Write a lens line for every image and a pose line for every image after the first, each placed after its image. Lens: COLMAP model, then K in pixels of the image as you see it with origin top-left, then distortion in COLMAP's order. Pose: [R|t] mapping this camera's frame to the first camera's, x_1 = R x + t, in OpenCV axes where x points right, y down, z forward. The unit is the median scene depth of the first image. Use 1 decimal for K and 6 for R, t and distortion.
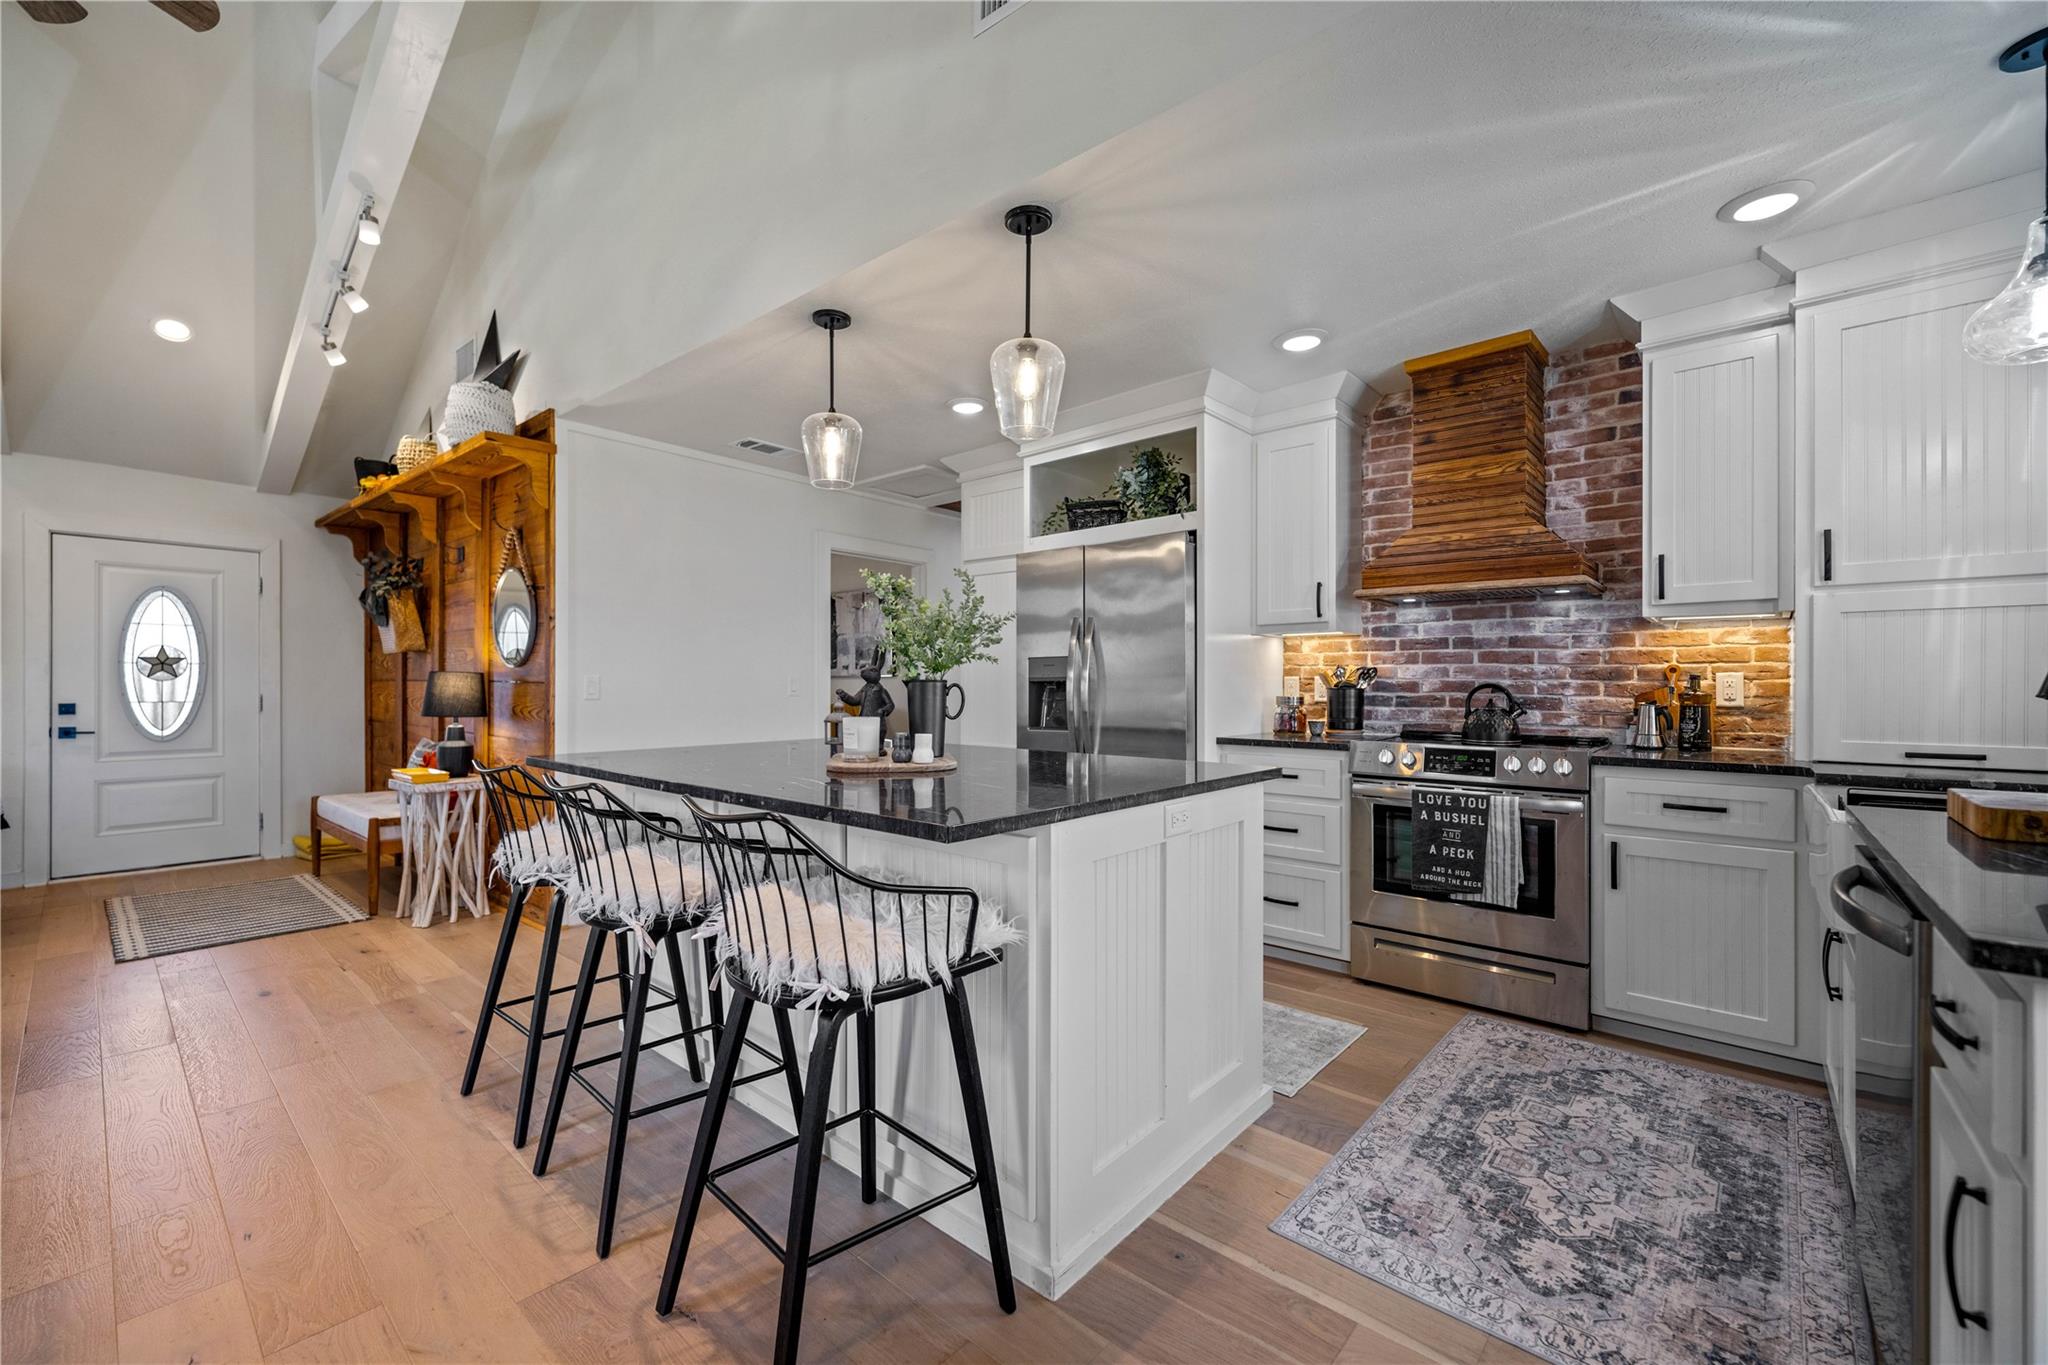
lens RADIAL K [[823.3, 0, 1020.4], [0, 823.3, 689.6], [0, 0, 1]] dist [0.000708, 0.000155]
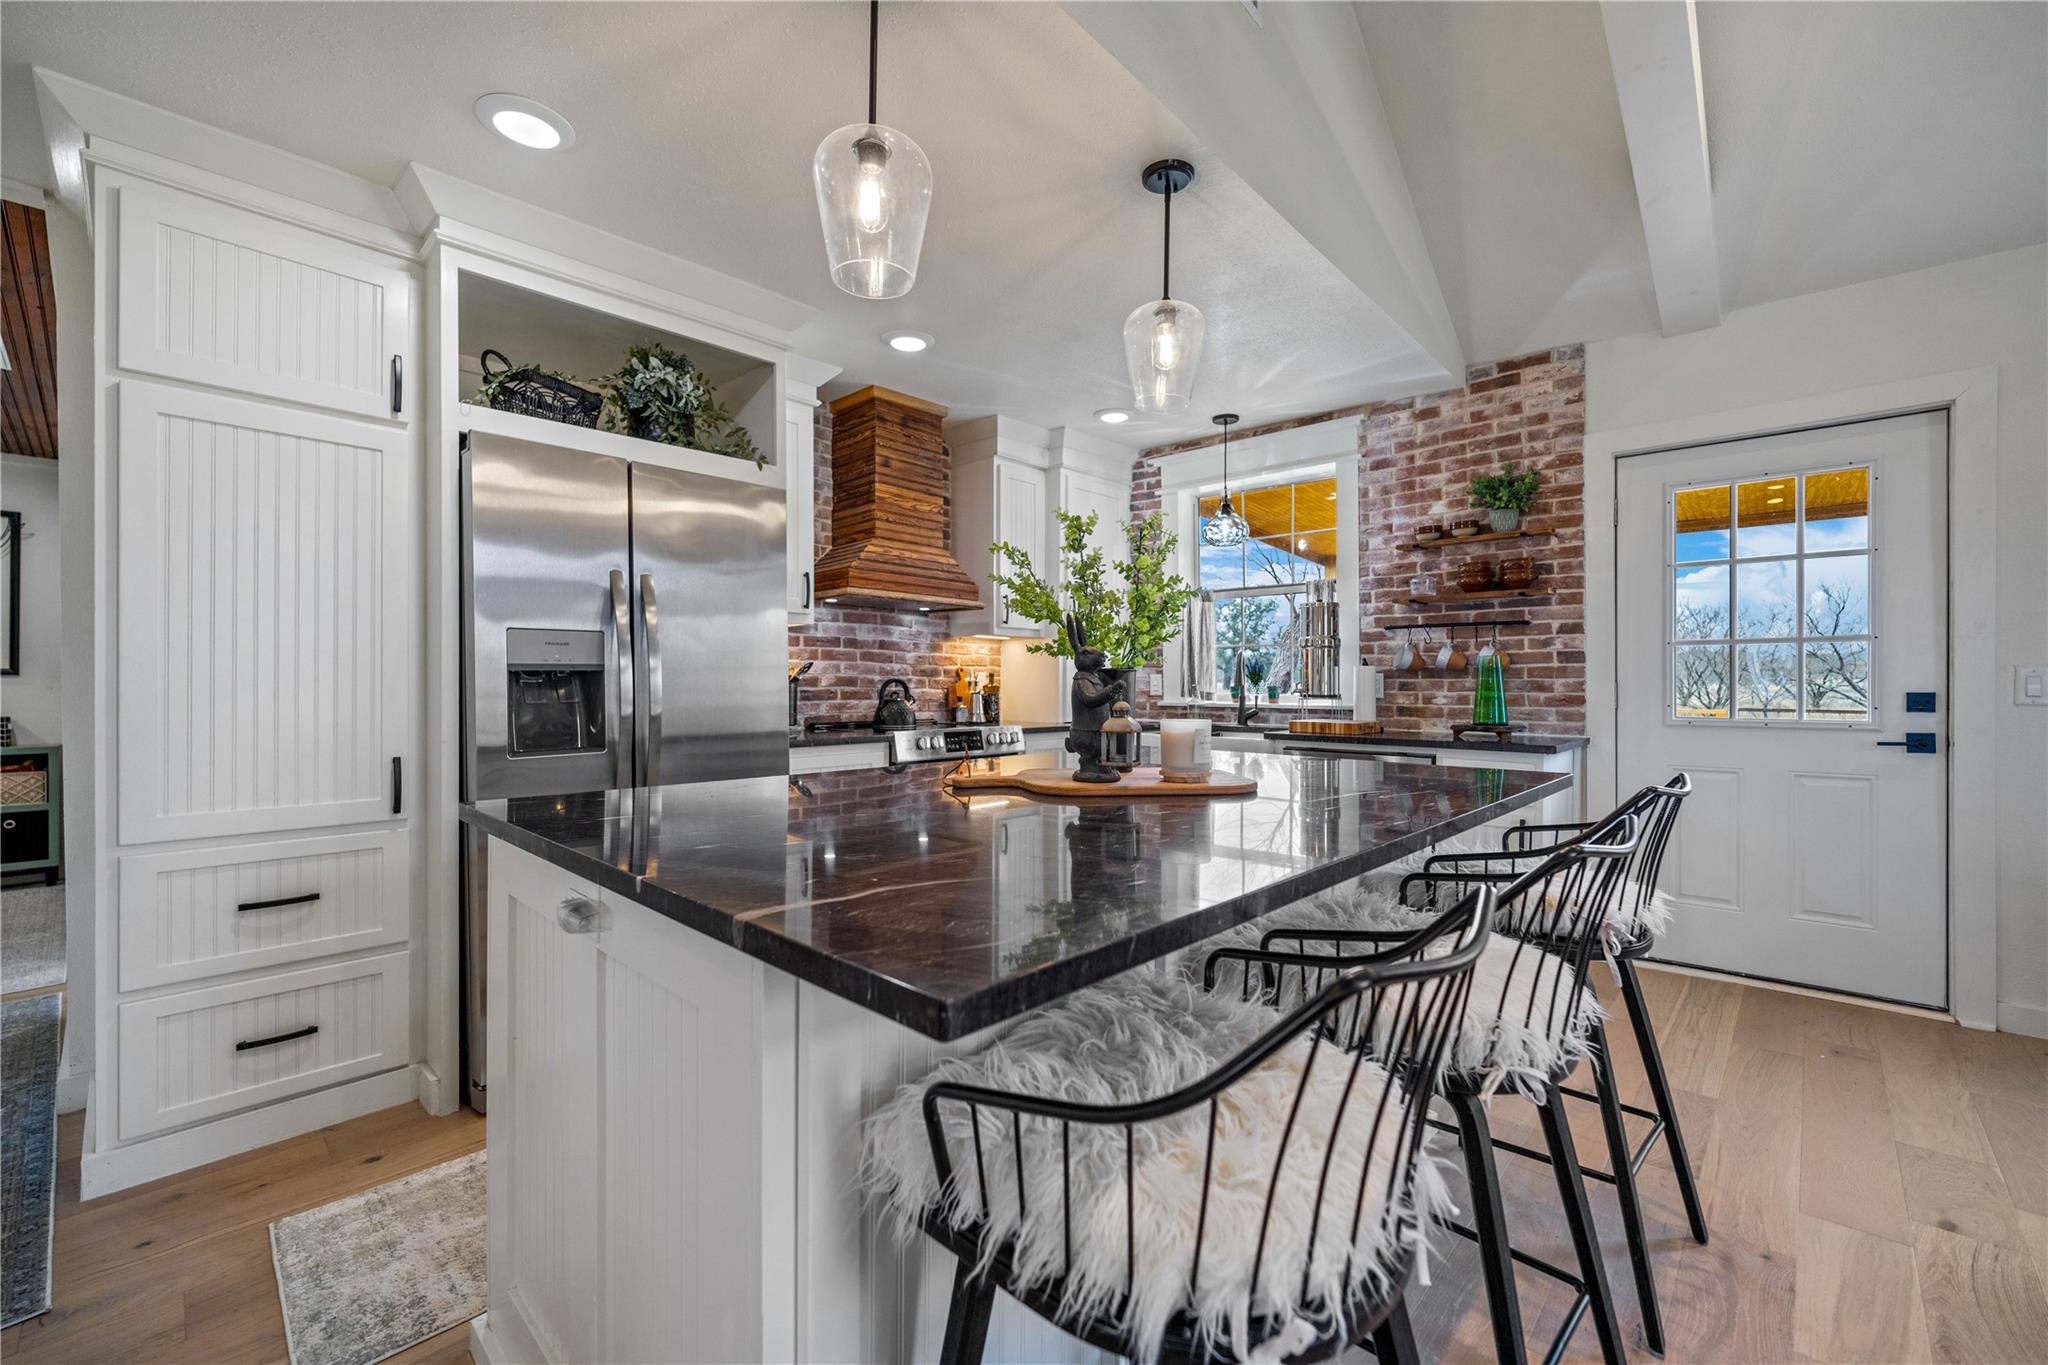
lens RADIAL K [[823.3, 0, 1009.9], [0, 823.3, 680.4], [0, 0, 1]] dist [0.000708, 0.000155]
pose [[0.035330, 0.000777, 0.999375, -0.714465], [0.003321, 0.999994, -0.000895, -0.003928], [-0.999370, 0.003351, 0.035327, 0.891011]]
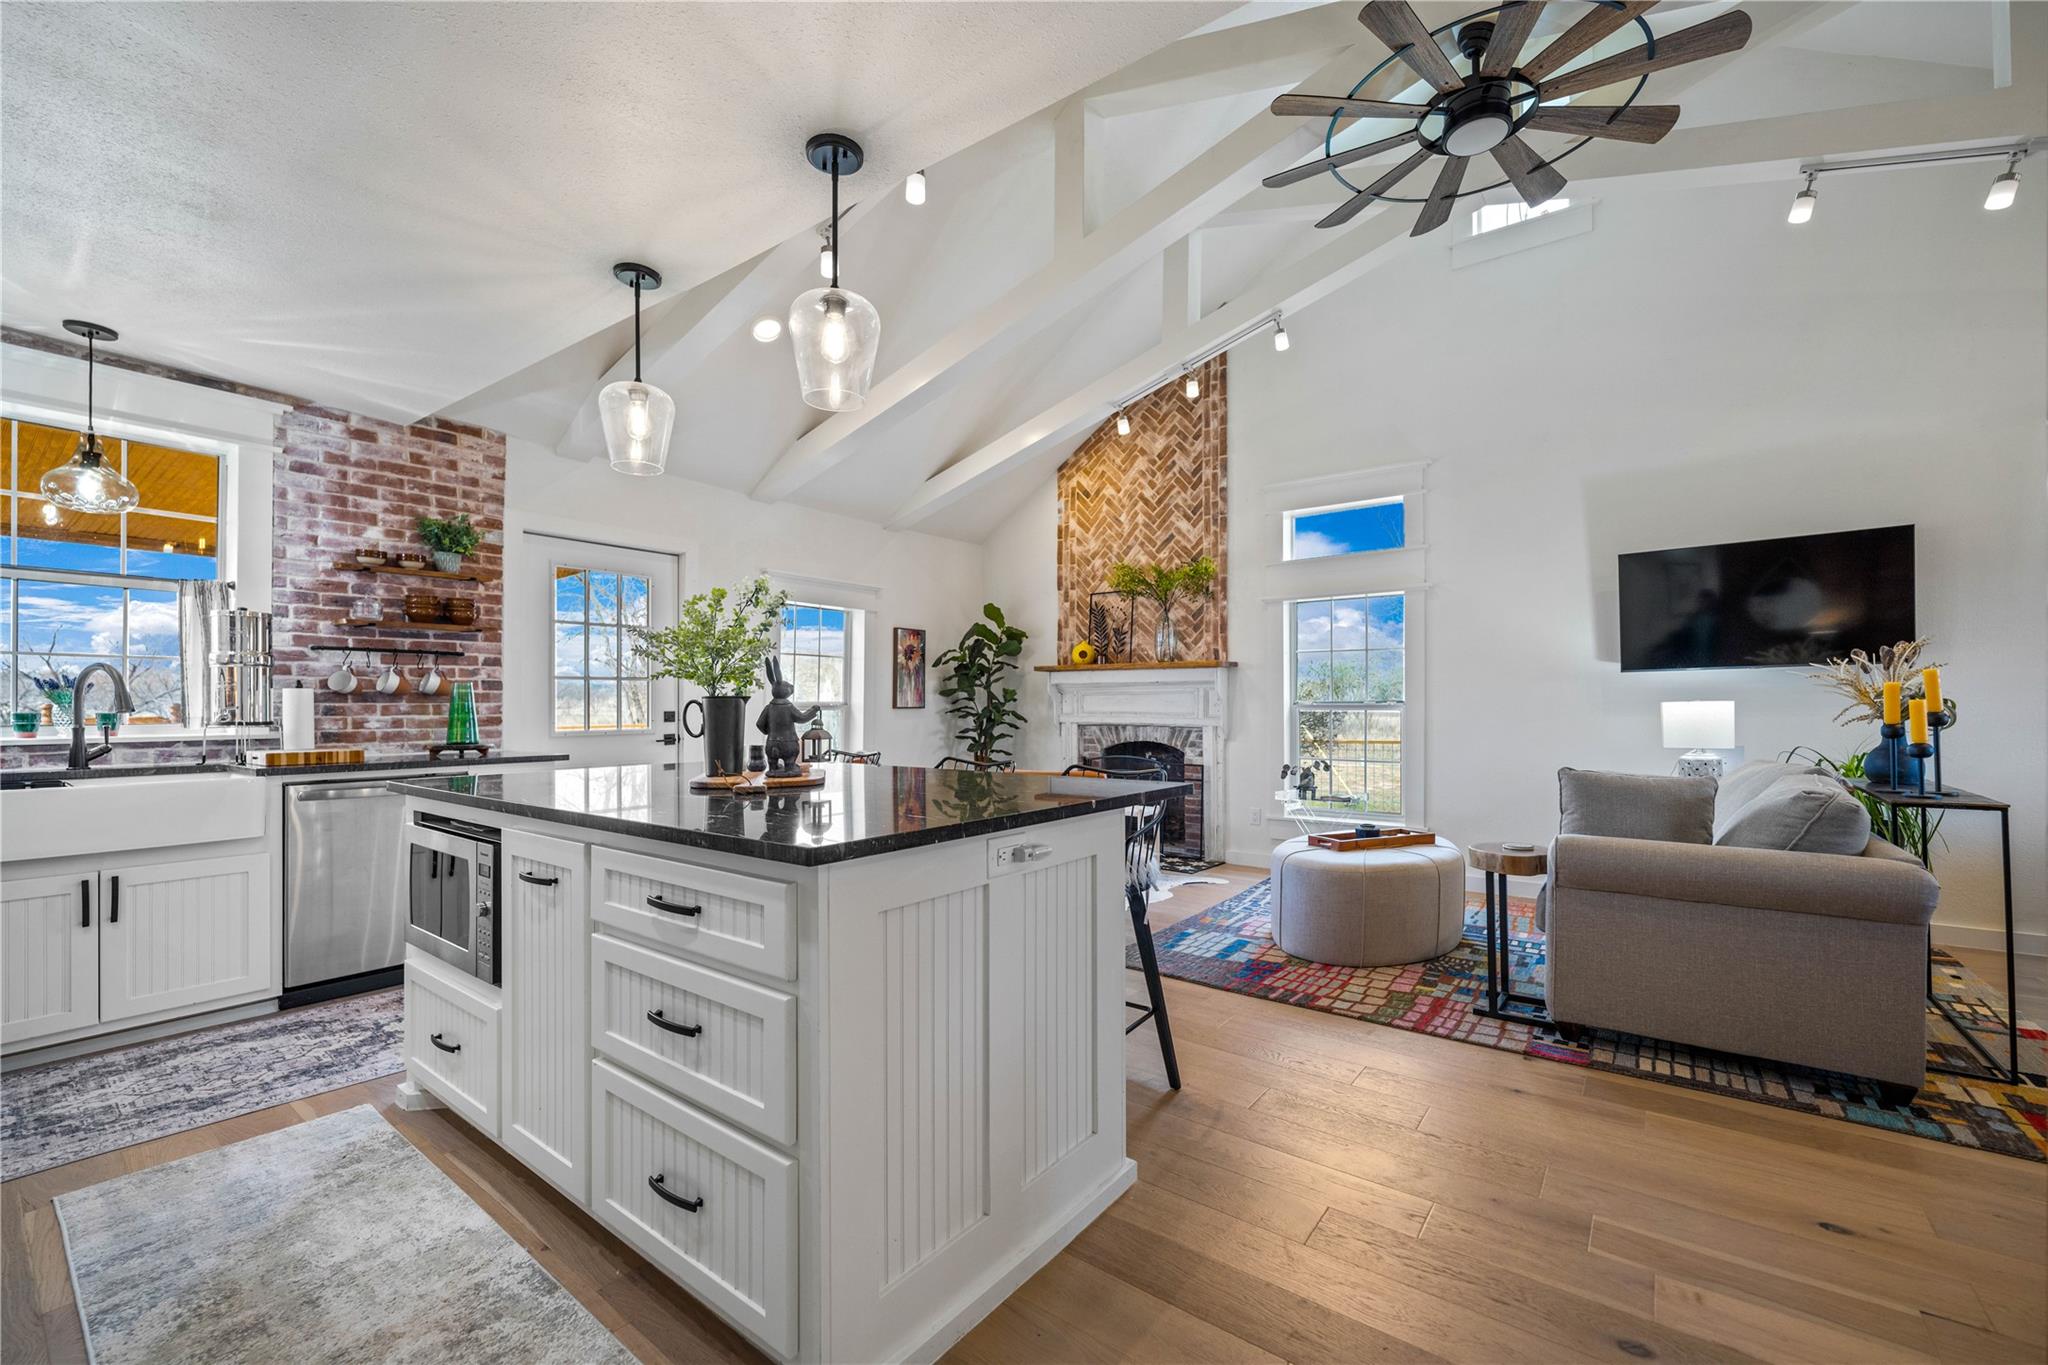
lens RADIAL K [[823.3, 0, 1008.7], [0, 823.3, 695.7], [0, 0, 1]] dist [0.000708, 0.000155]
pose [[-0.998319, 0.002959, -0.057891, -0.320139], [0.003424, 0.999963, -0.007943, -0.003238], [0.057865, -0.008128, -0.998291, 1.622337]]
